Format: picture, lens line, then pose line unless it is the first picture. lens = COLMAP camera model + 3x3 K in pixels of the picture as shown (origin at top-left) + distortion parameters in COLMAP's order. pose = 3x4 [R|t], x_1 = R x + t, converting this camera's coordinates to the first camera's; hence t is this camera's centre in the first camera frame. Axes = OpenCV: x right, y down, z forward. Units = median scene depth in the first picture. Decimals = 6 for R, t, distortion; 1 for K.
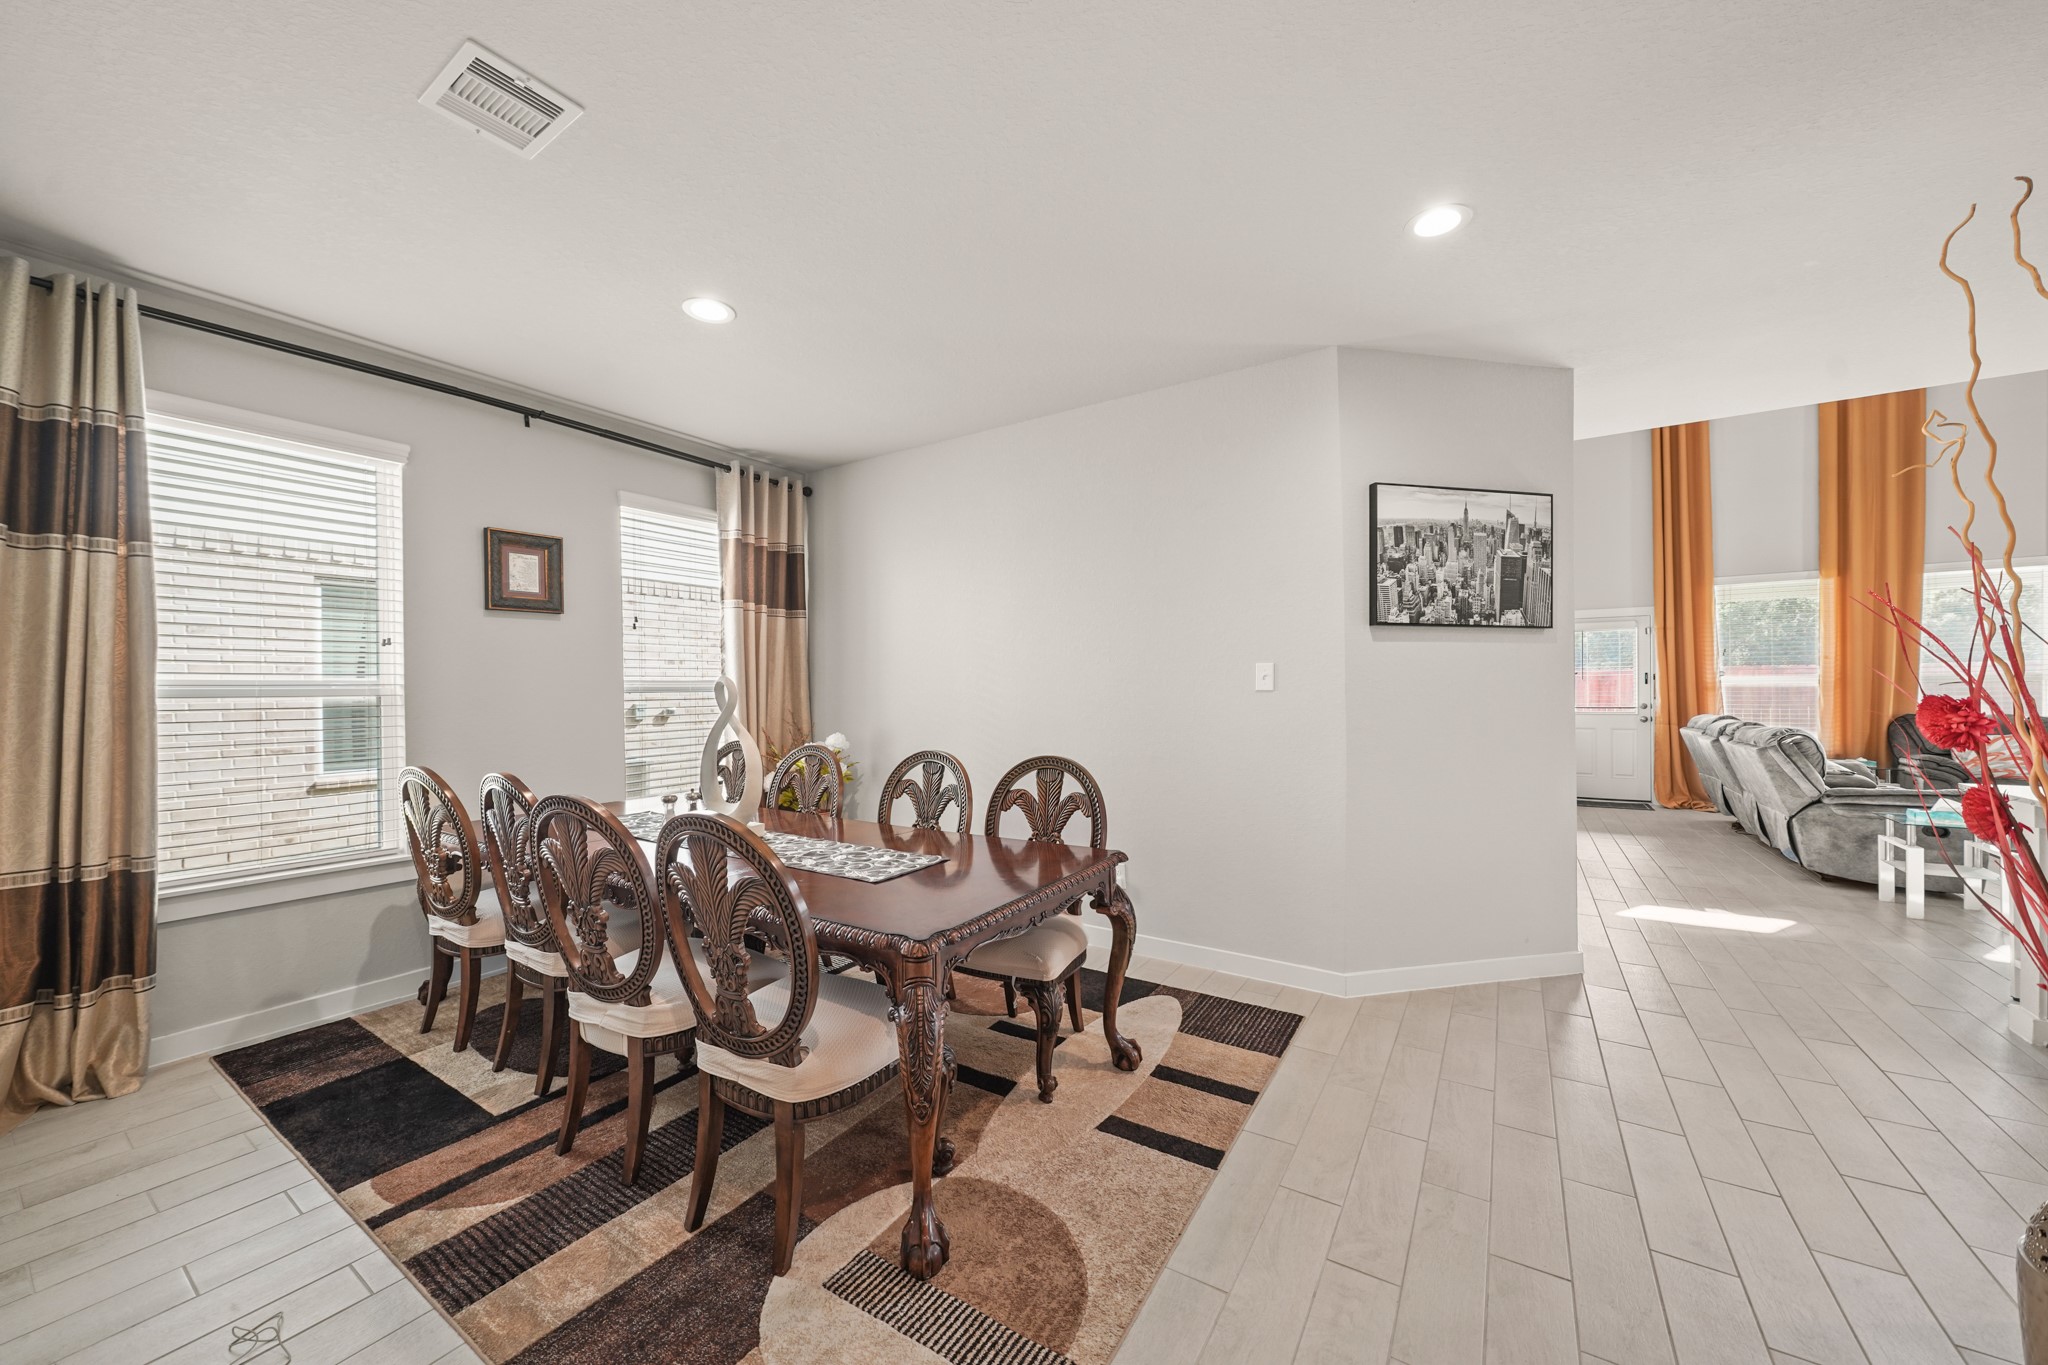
lens RADIAL K [[765.9, 0, 1018.9], [0, 765.9, 688.0], [0, 0, 1]] dist [-0.000055, -0.000046]
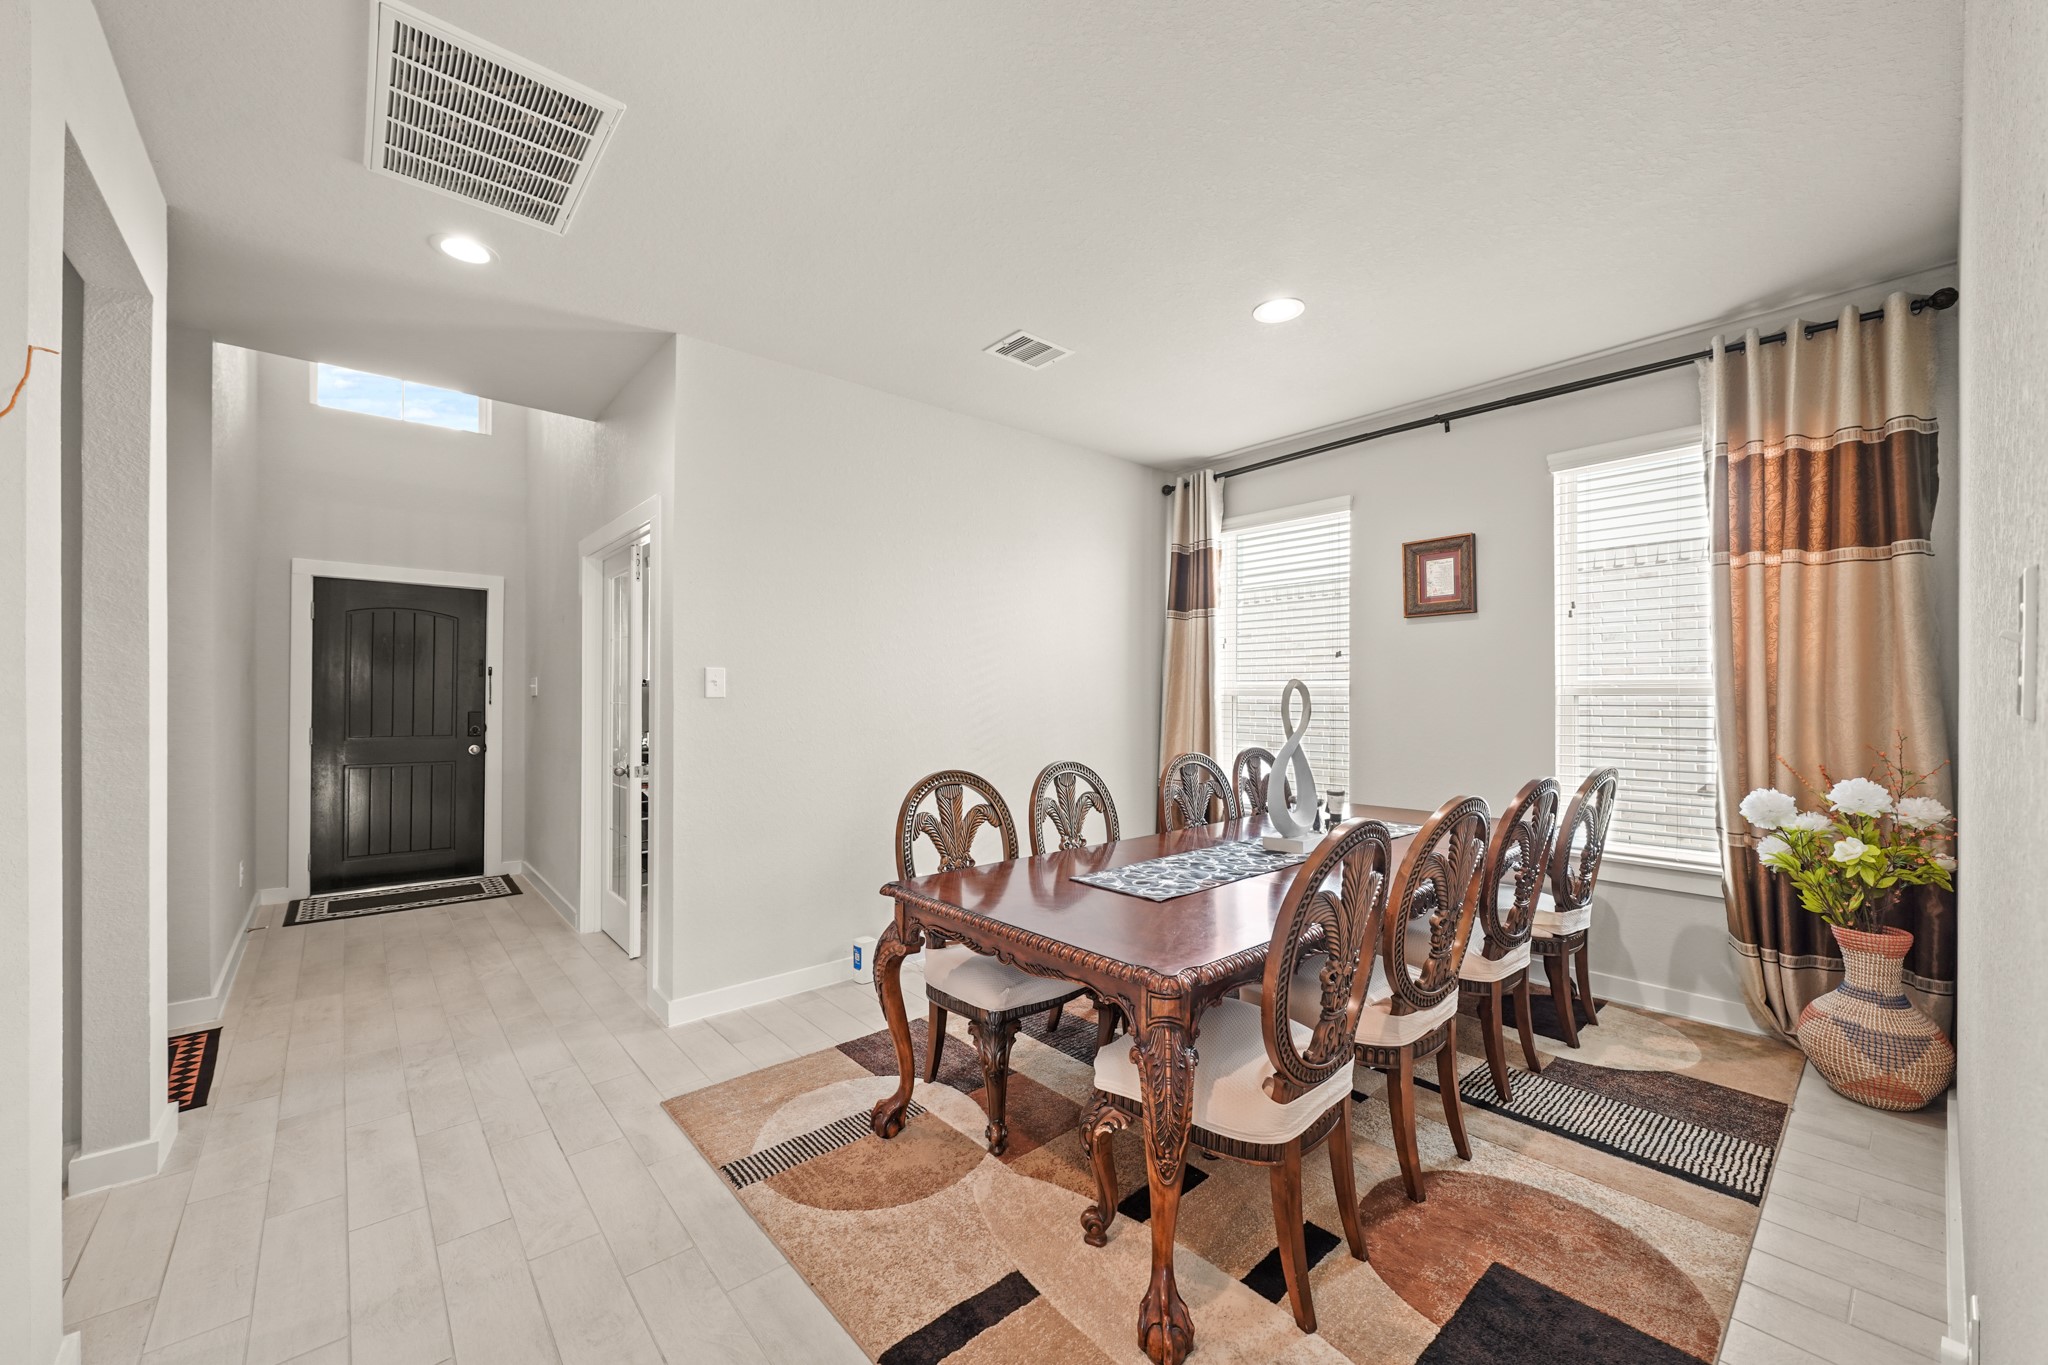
lens RADIAL K [[765.9, 0, 1000.6], [0, 765.9, 690.3], [0, 0, 1]] dist [-0.000055, -0.000046]
pose [[-0.288828, 0.006640, -0.957358, 0.555208], [0.002361, 0.999978, 0.006223, -0.007380], [0.957378, -0.000463, -0.288837, 0.802841]]
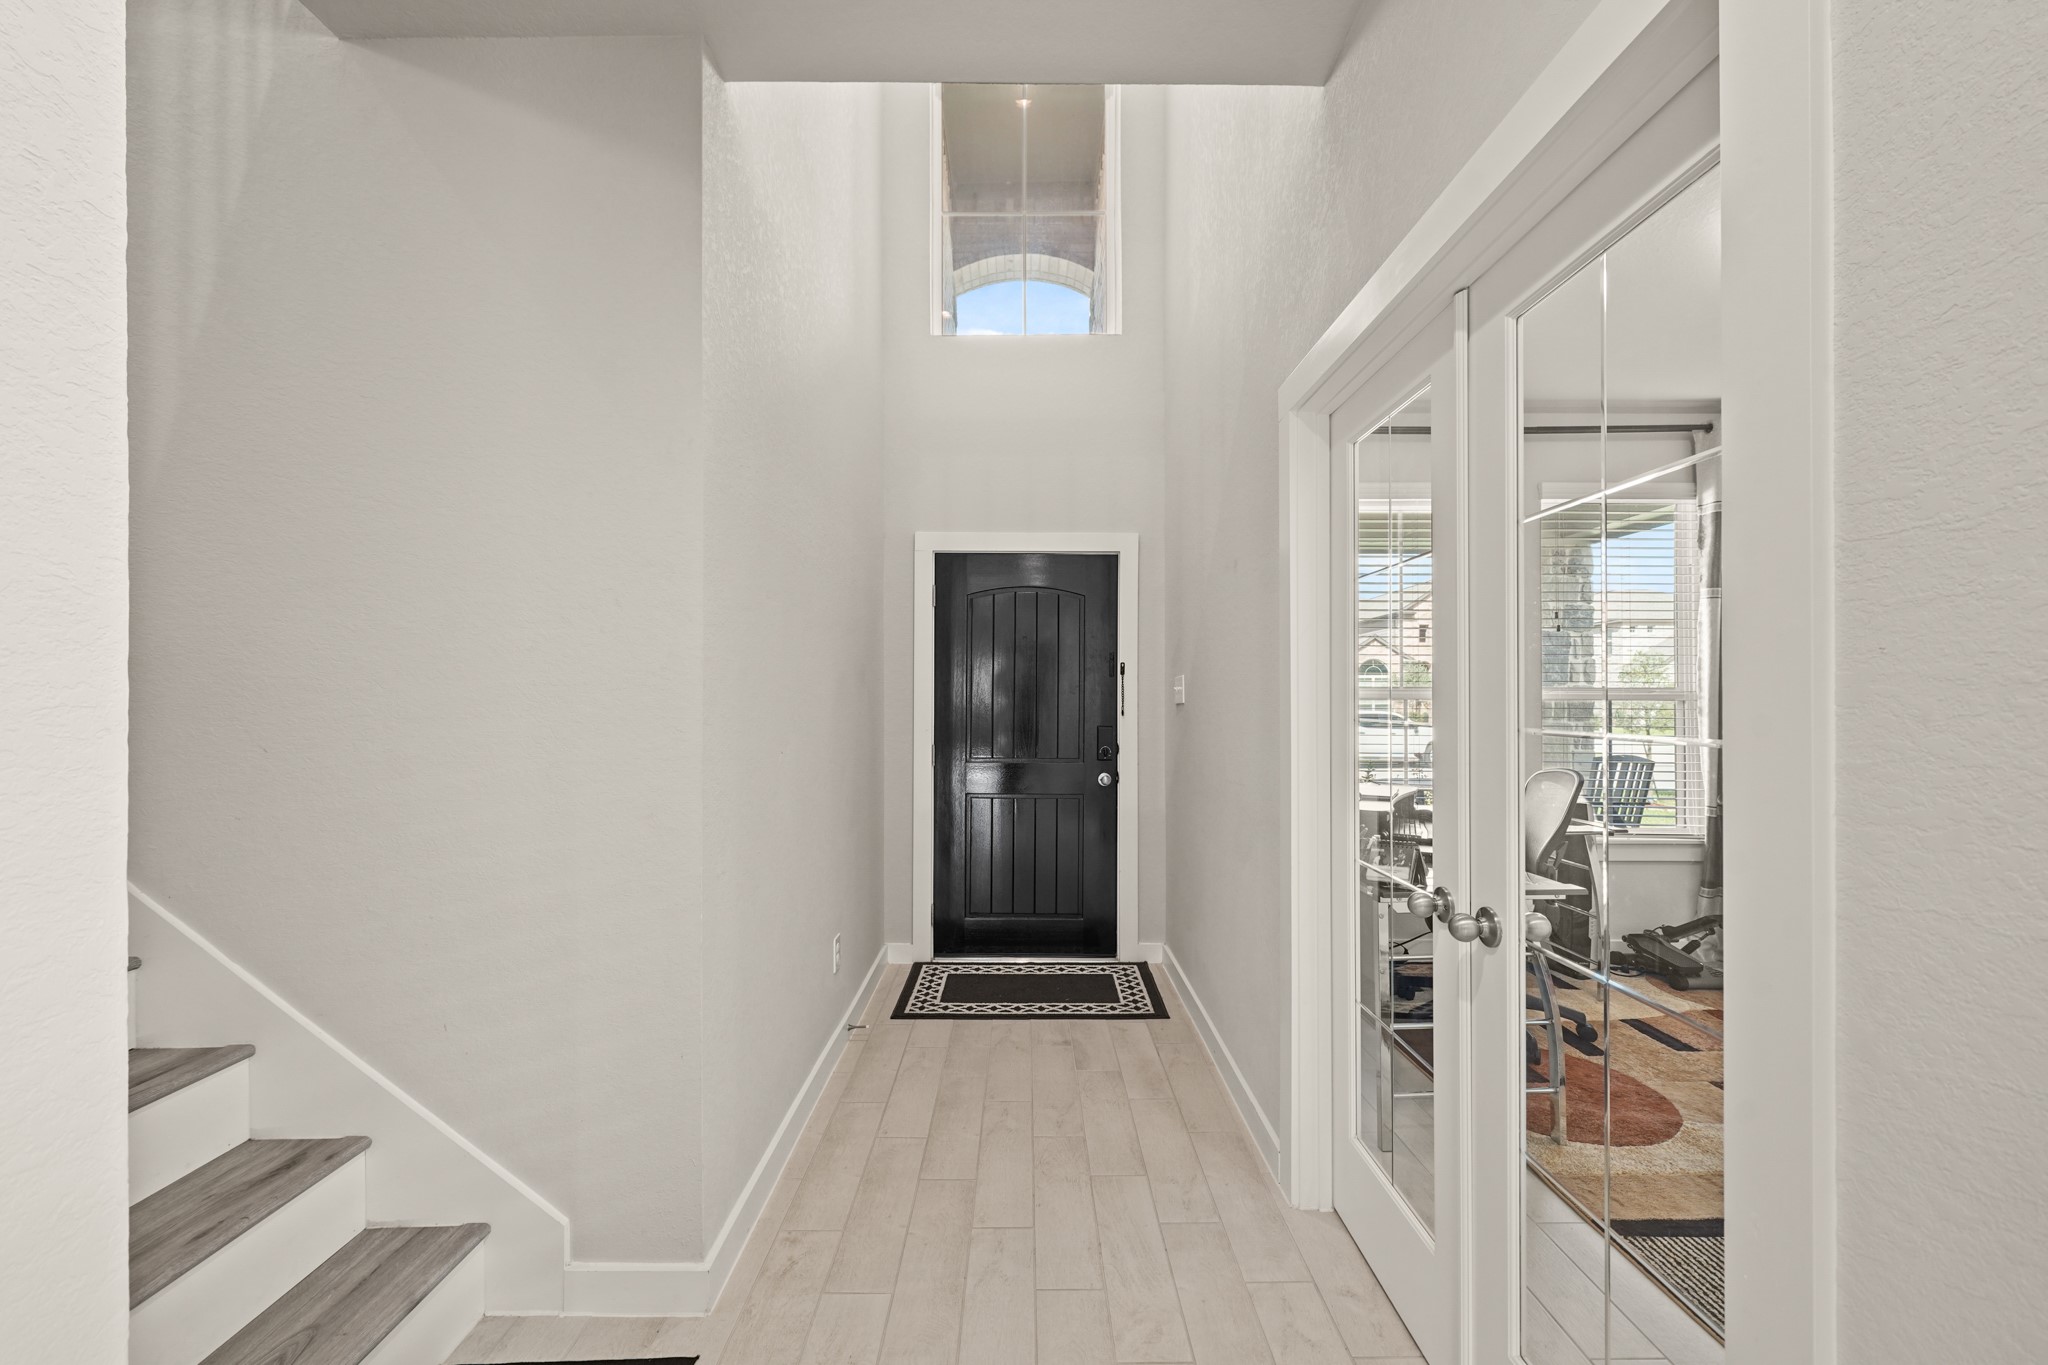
lens RADIAL K [[765.9, 0, 1029.3], [0, 765.9, 690.5], [0, 0, 1]] dist [-0.000055, -0.000046]
pose [[-0.838061, 0.006063, -0.545543, 0.377912], [0.011425, 0.999914, -0.006437, -0.005534], [0.545457, -0.011627, -0.838058, 0.582489]]
